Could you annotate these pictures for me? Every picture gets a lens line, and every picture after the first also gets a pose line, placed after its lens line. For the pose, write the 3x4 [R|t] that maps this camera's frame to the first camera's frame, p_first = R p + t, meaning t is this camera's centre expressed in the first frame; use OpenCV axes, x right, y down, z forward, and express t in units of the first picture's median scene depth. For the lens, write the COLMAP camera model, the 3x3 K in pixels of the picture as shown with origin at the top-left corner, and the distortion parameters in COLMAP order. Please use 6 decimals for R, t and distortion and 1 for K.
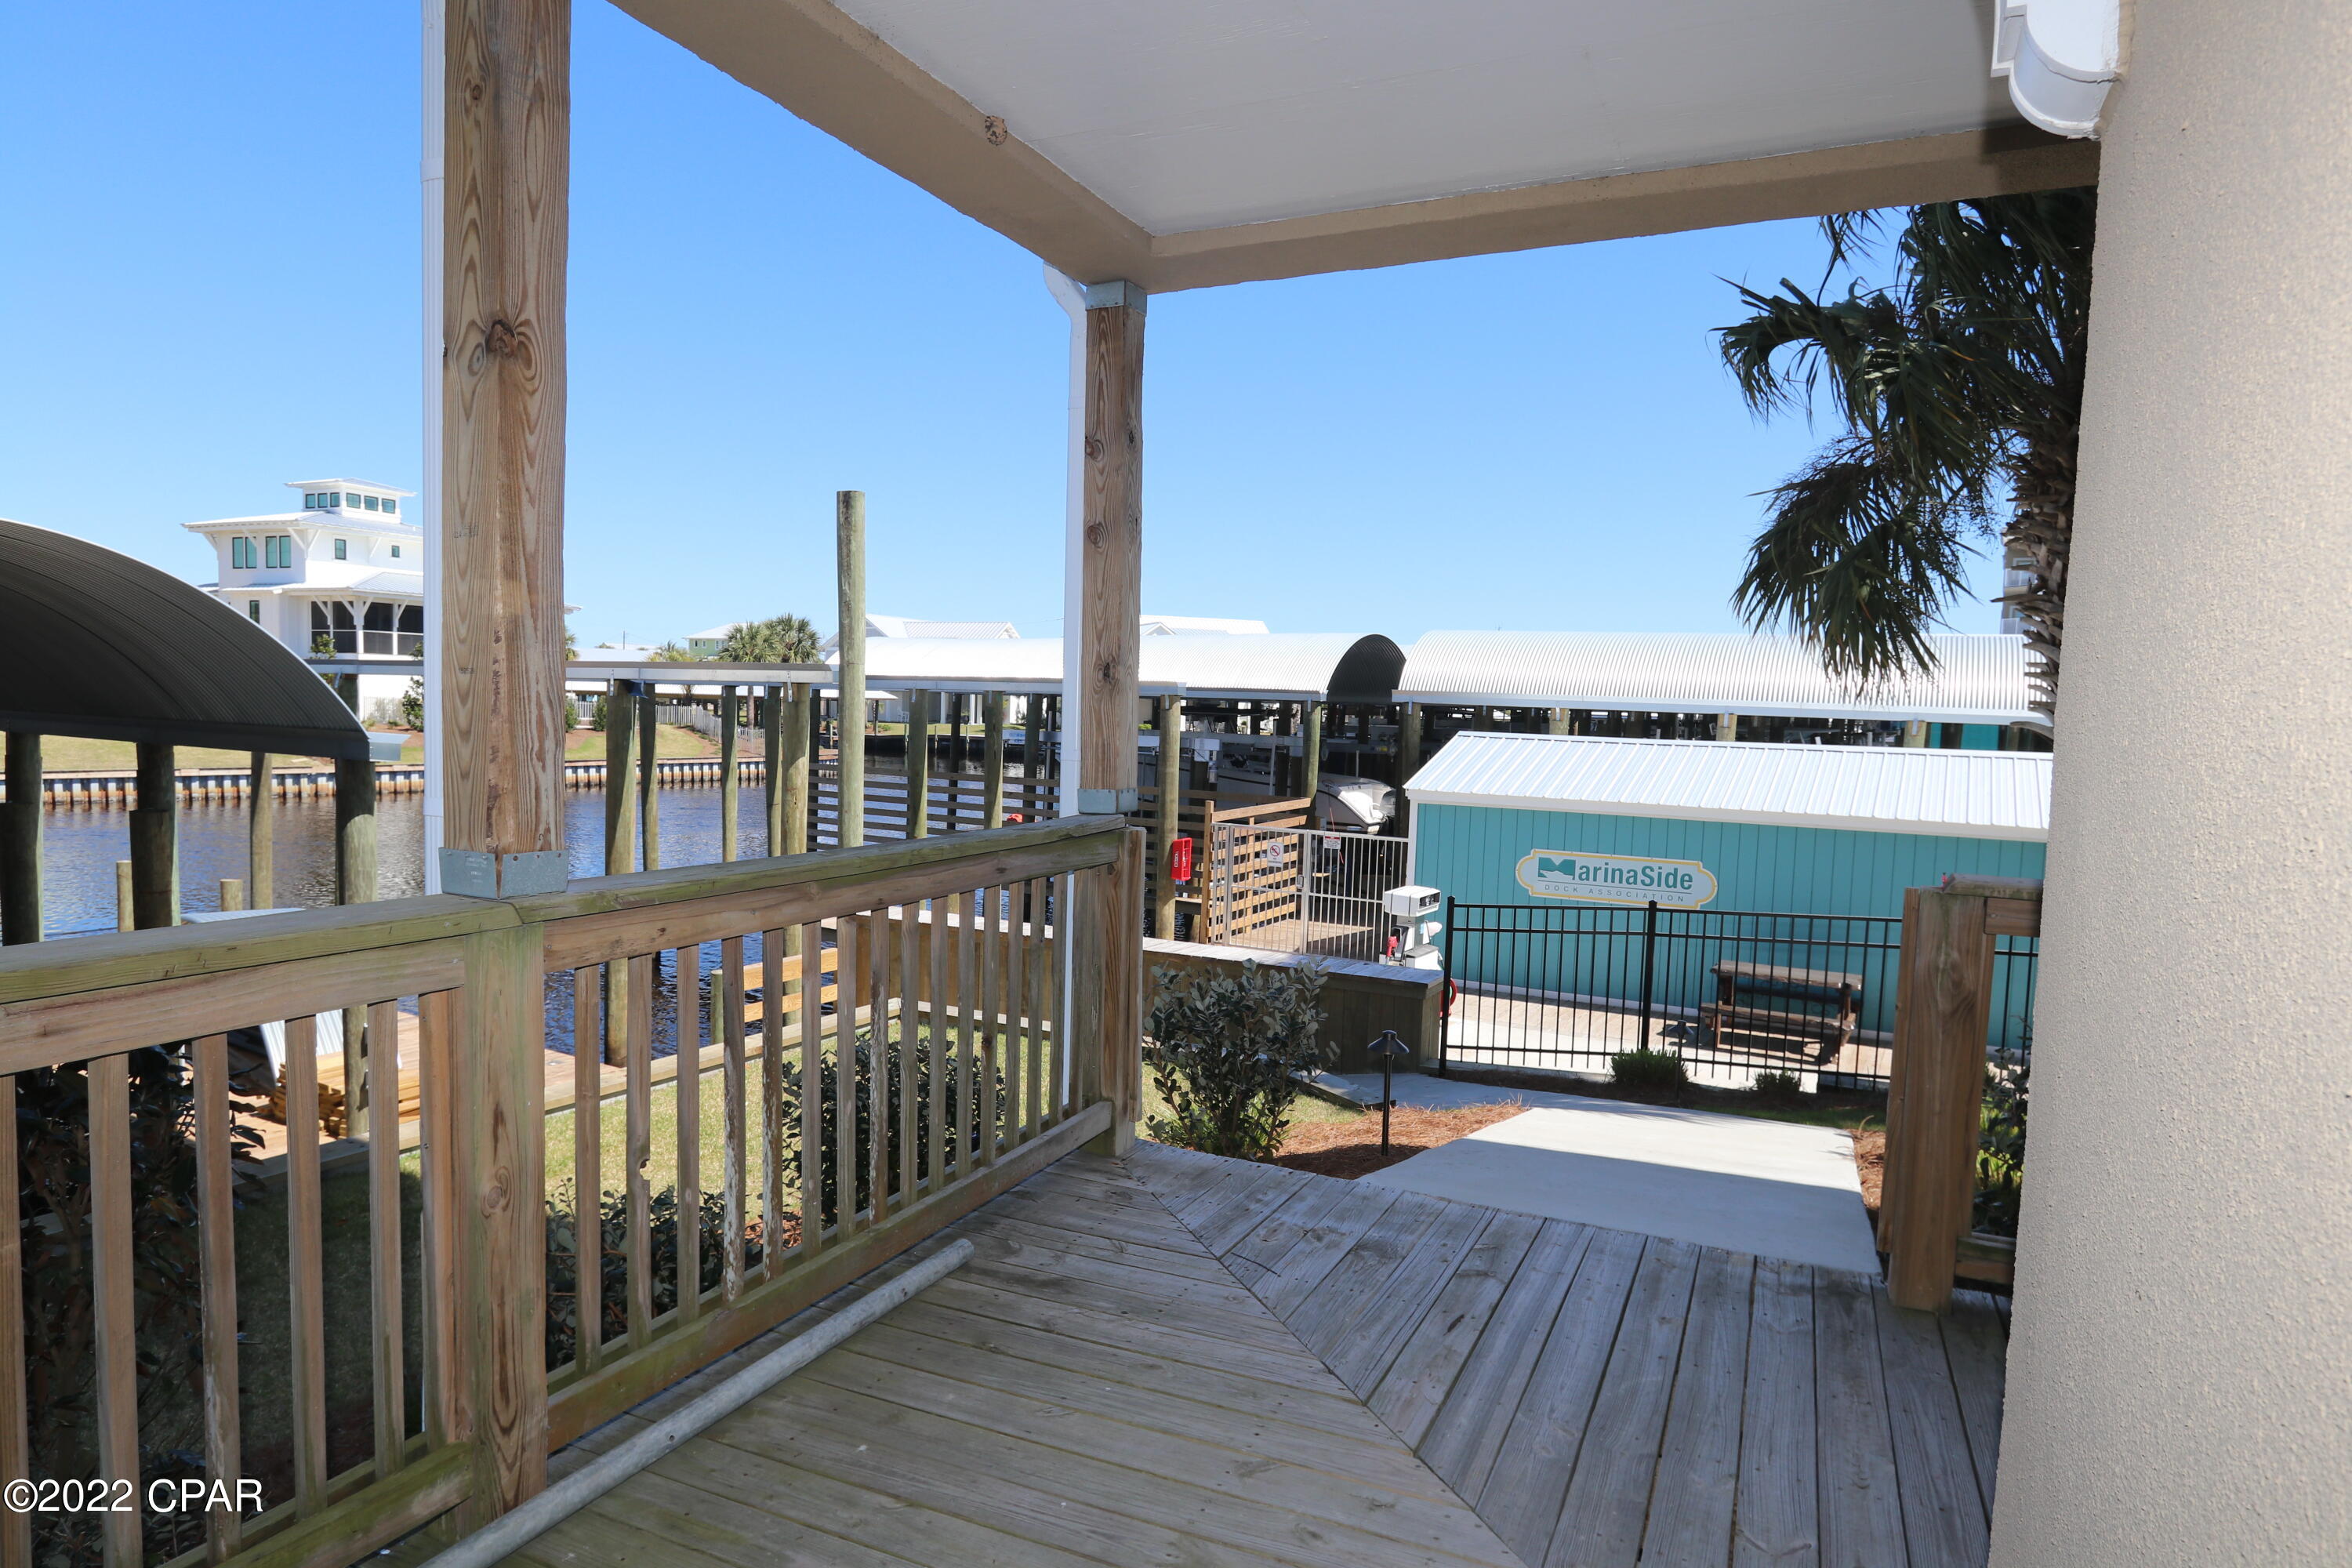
lens RADIAL K [[1382.3, 0, 1164.2], [0, 1382.3, 807.0], [0, 0, 1]] dist [-0.021951, 0.015672]
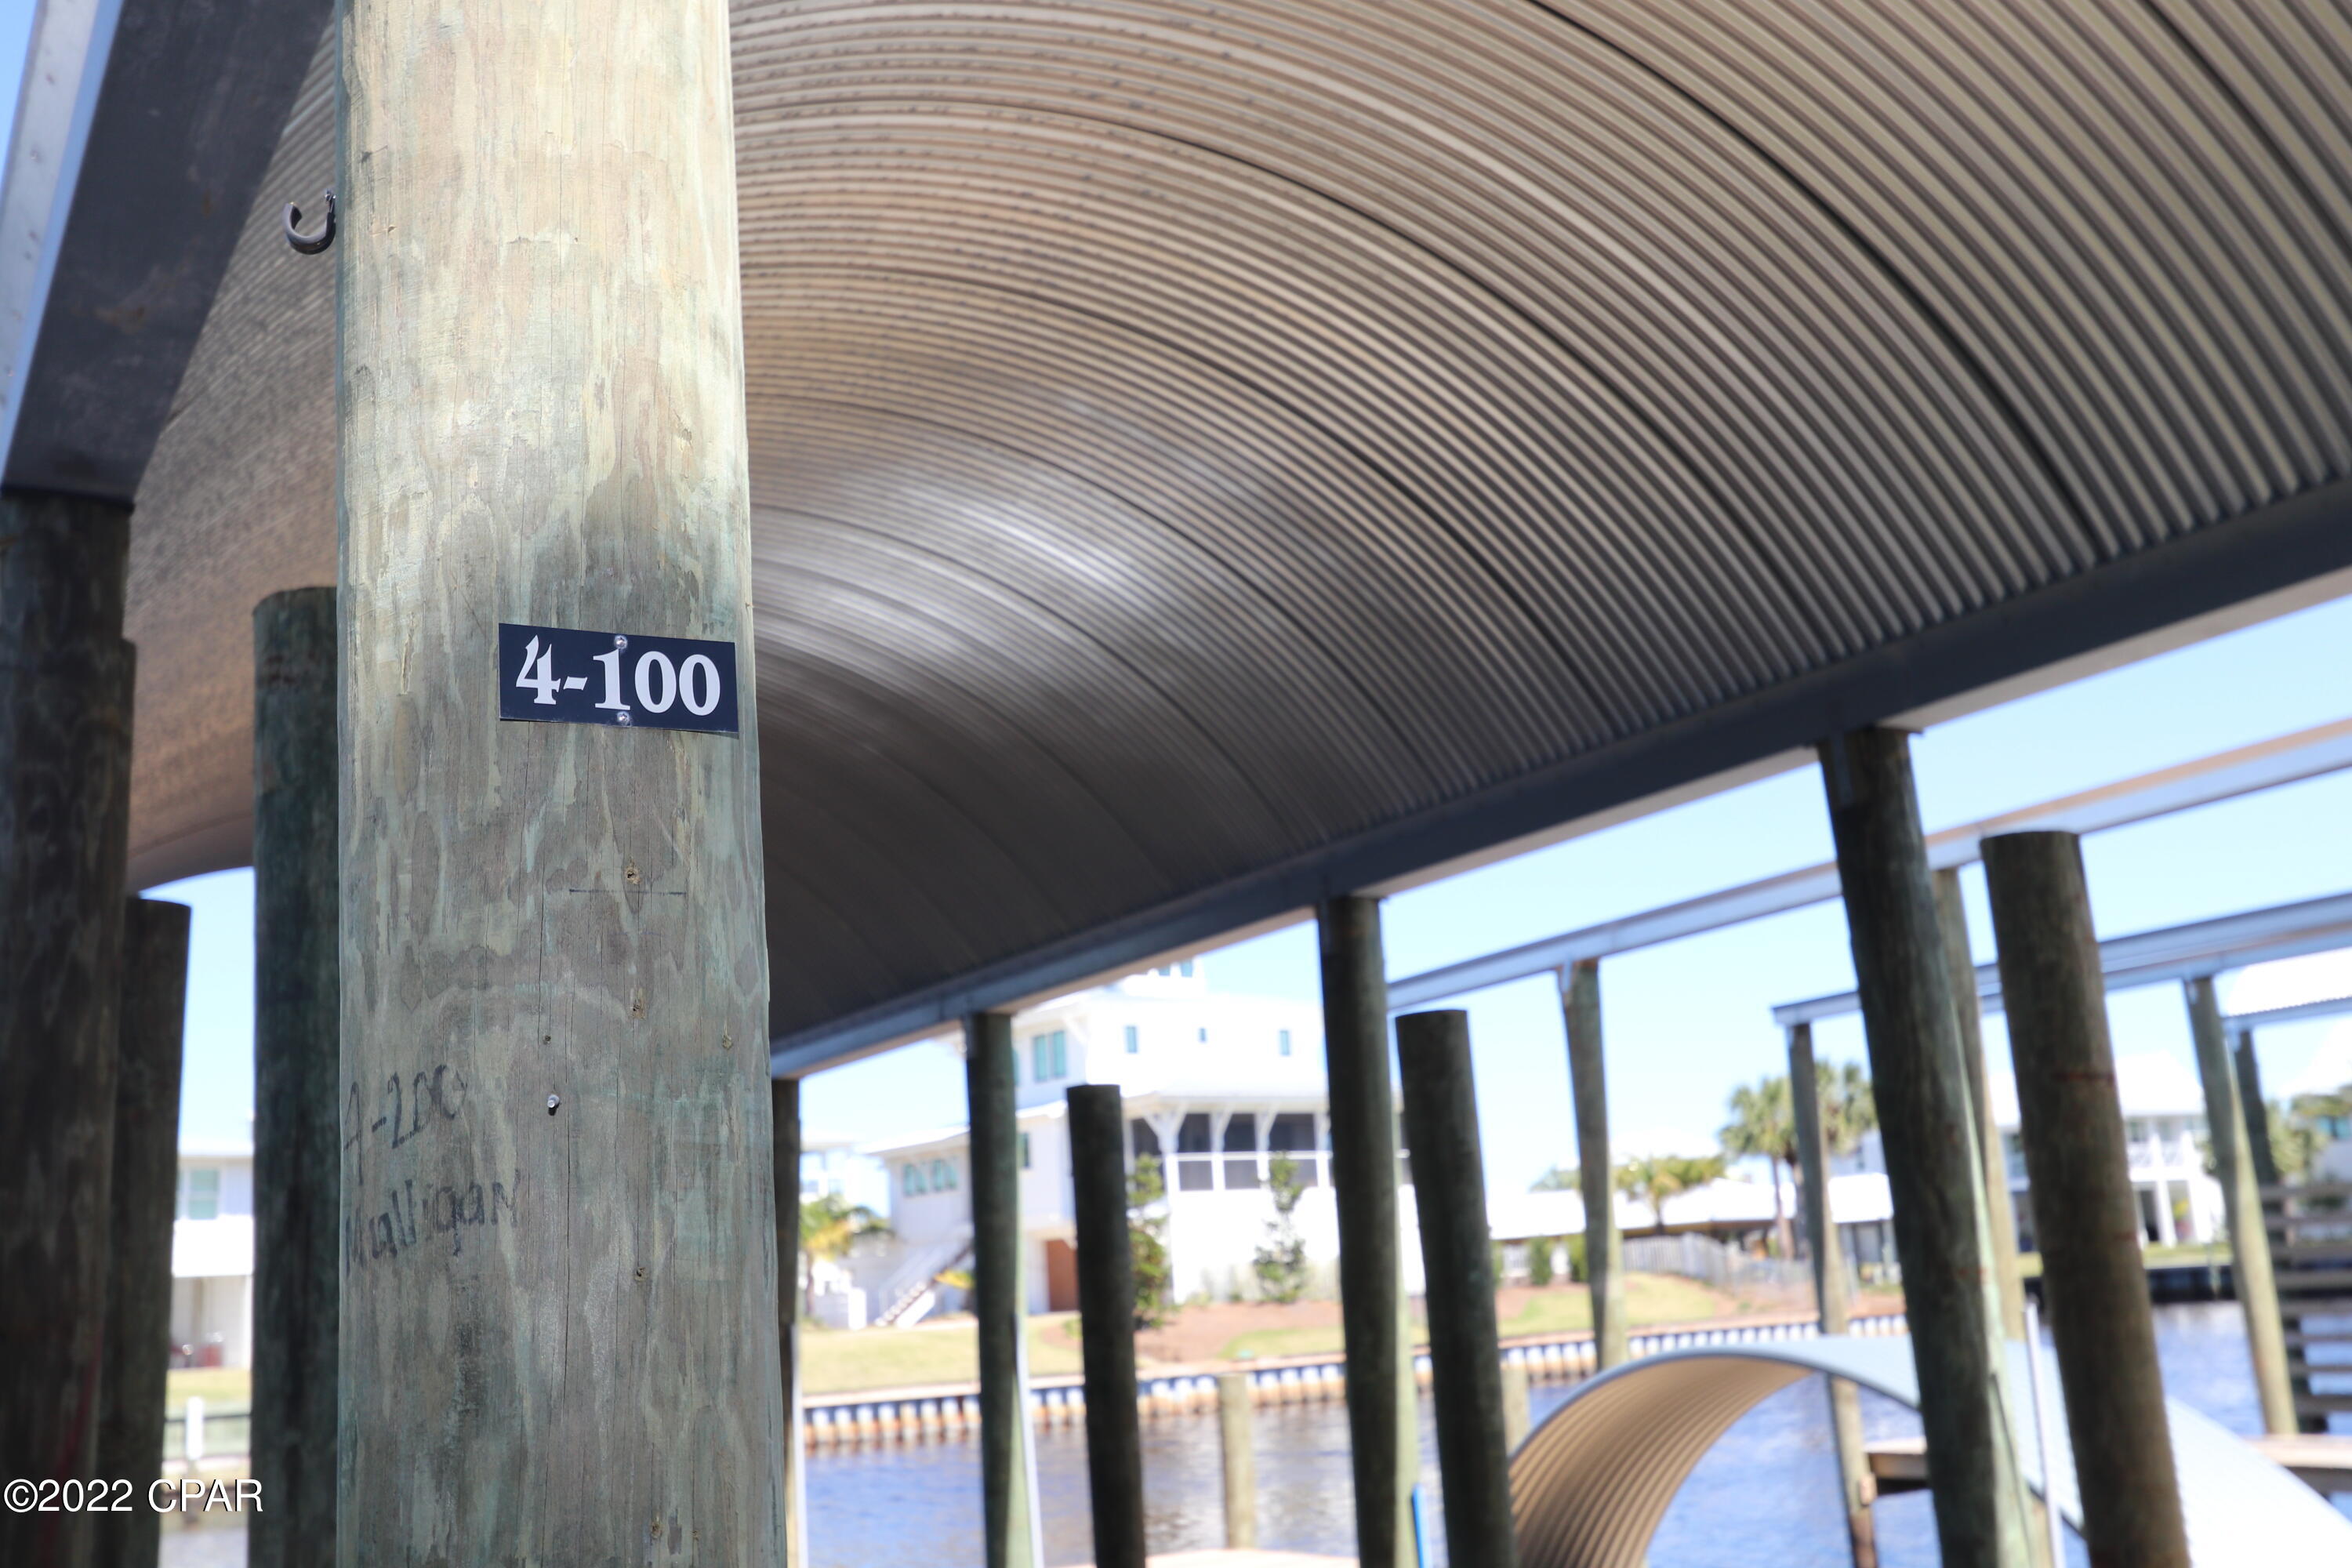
lens RADIAL K [[2262.1, 0, 1180.1], [0, 2262.1, 810.2], [0, 0, 1]] dist [-0.005678, 0.034554]
pose [[0.886708, -0.180408, -0.425678, -0.419446], [0.054854, 0.955273, -0.290593, 0.087573], [0.459064, 0.234321, 0.856945, 0.267809]]
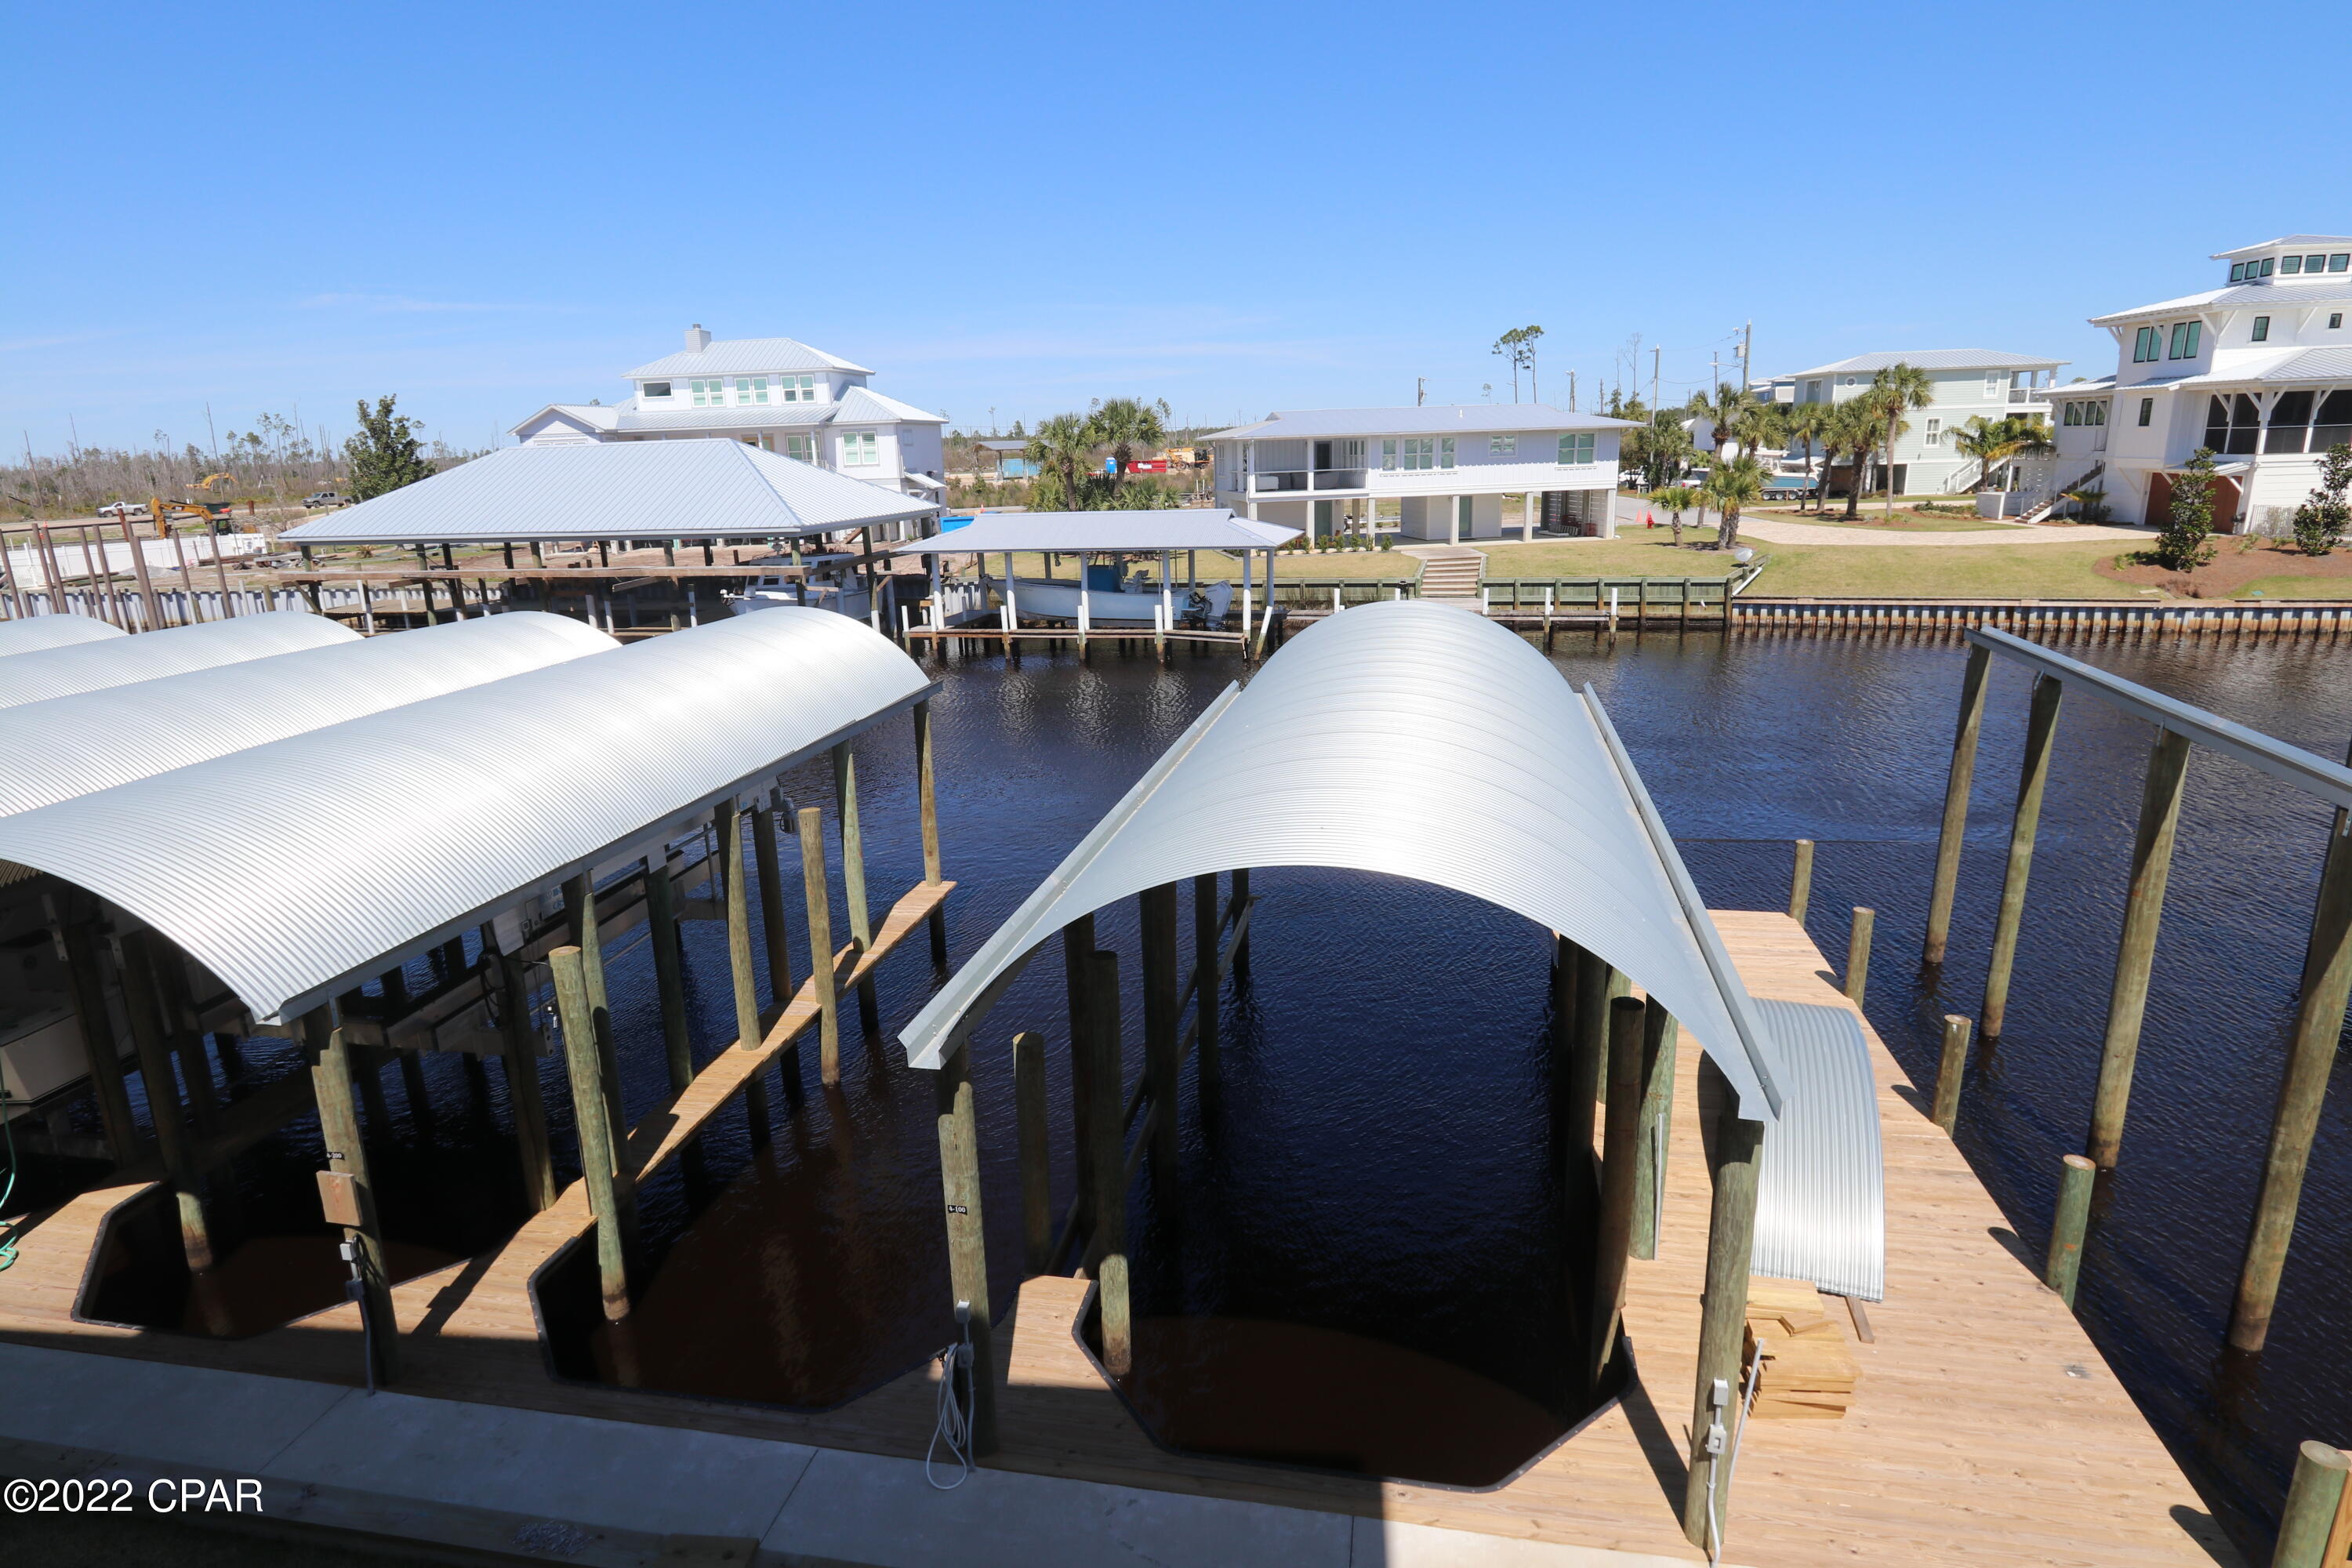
lens RADIAL K [[1322.6, 0, 1174.0], [0, 1322.6, 799.6], [0, 0, 1]] dist [-0.000473, -0.001211]
pose [[0.337780, 0.206012, -0.918403, -0.008854], [-0.030565, 0.977639, 0.208058, -0.199333], [0.940729, -0.042207, 0.336523, 0.236205]]
